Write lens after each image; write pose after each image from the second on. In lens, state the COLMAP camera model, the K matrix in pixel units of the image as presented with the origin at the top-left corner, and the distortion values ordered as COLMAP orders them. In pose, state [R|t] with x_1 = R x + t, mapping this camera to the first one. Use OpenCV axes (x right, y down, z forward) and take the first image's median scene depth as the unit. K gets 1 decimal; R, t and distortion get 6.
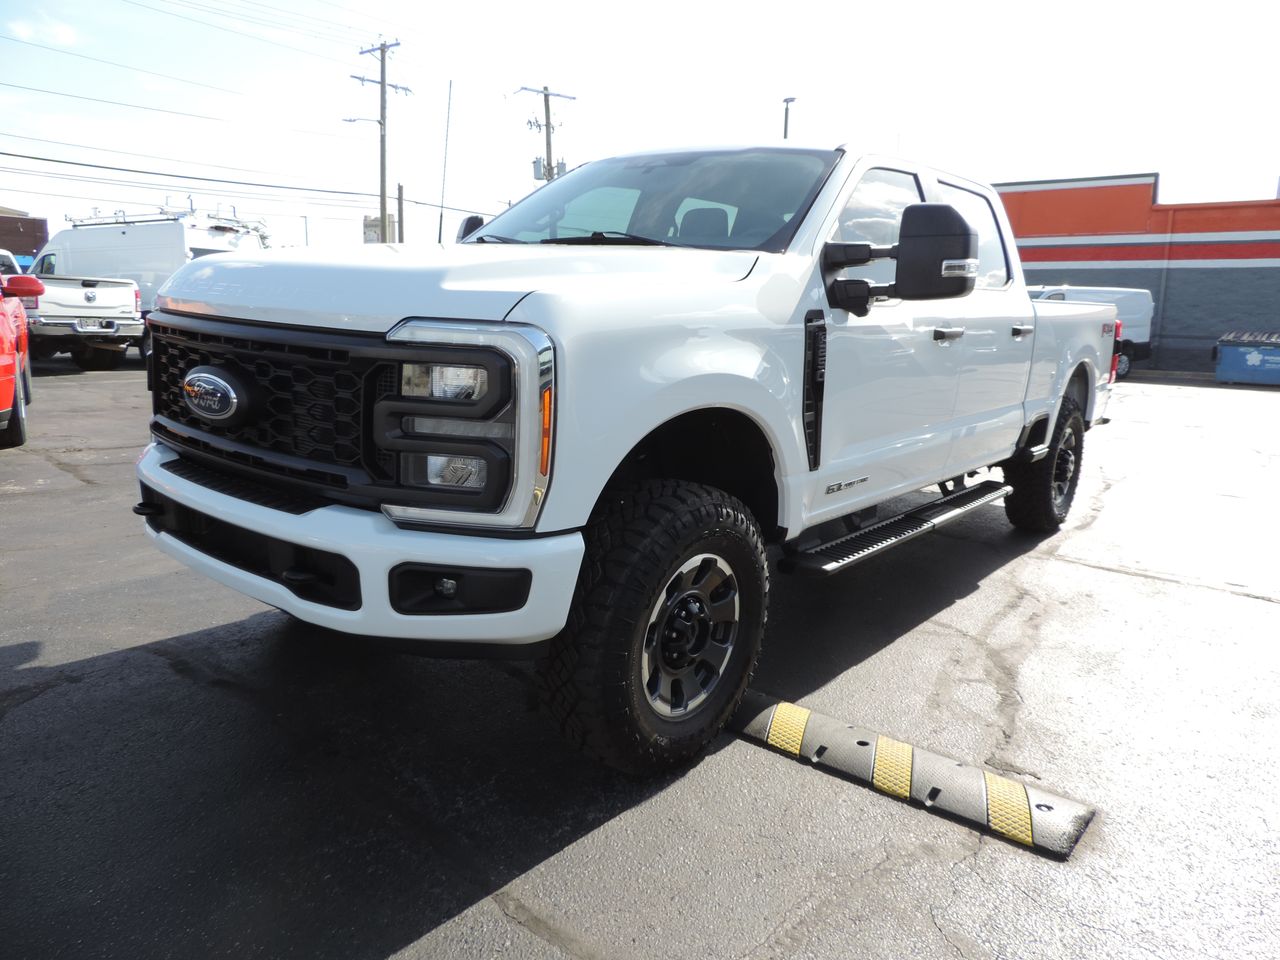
lens RADIAL K [[911.3, 0, 638.8], [0, 911.3, 485.1], [0, 0, 1]] dist [-0.006233, -0.006995]
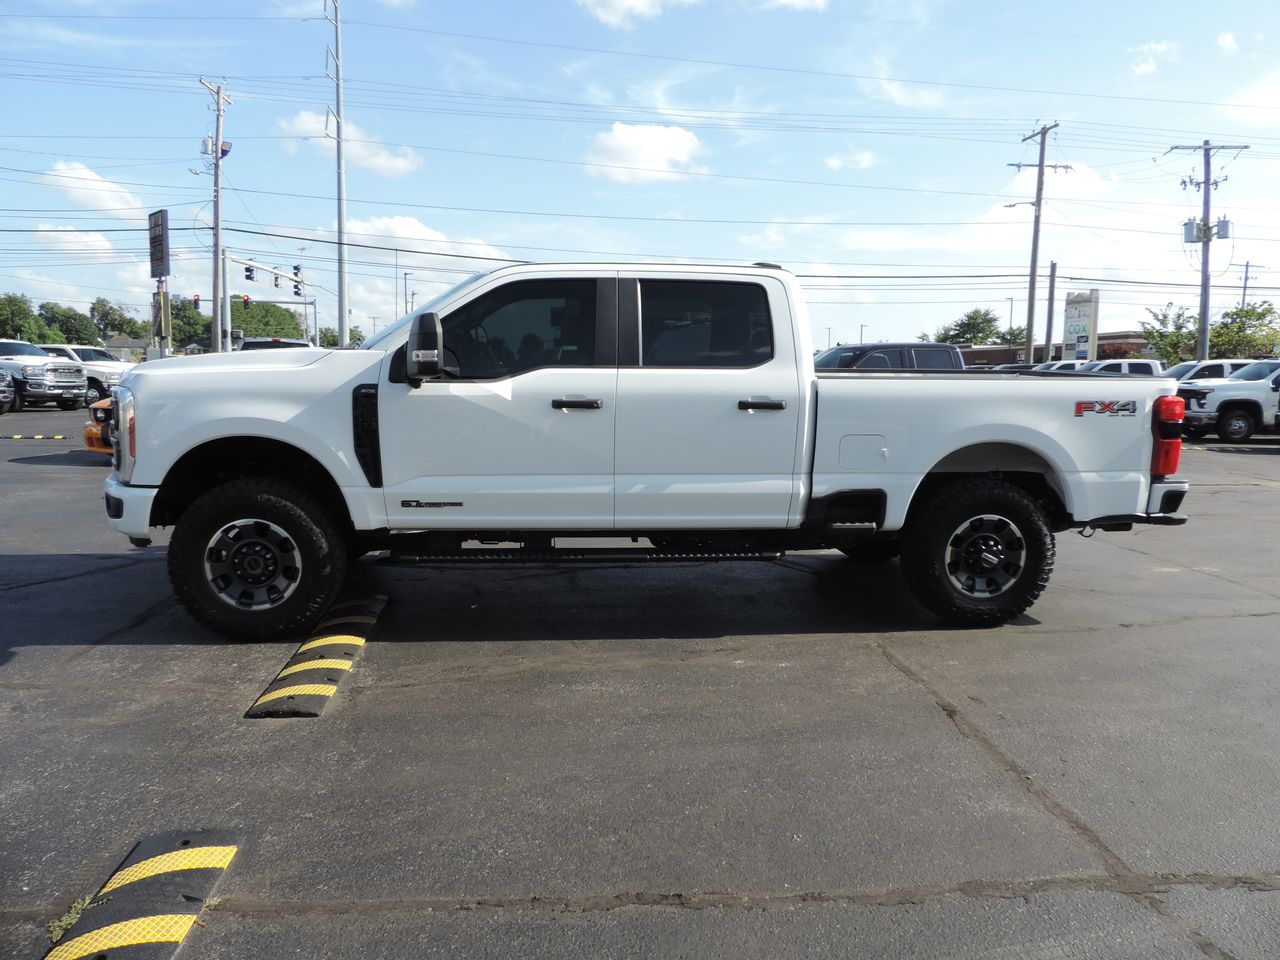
lens RADIAL K [[911.3, 0, 637.0], [0, 911.3, 470.9], [0, 0, 1]] dist [-0.006233, -0.006995]
pose [[0.692604, 0.063501, -0.718518, 0.167624], [-0.134197, 0.990070, -0.041857, -0.003957], [0.708725, 0.125413, 0.694248, 0.025114]]
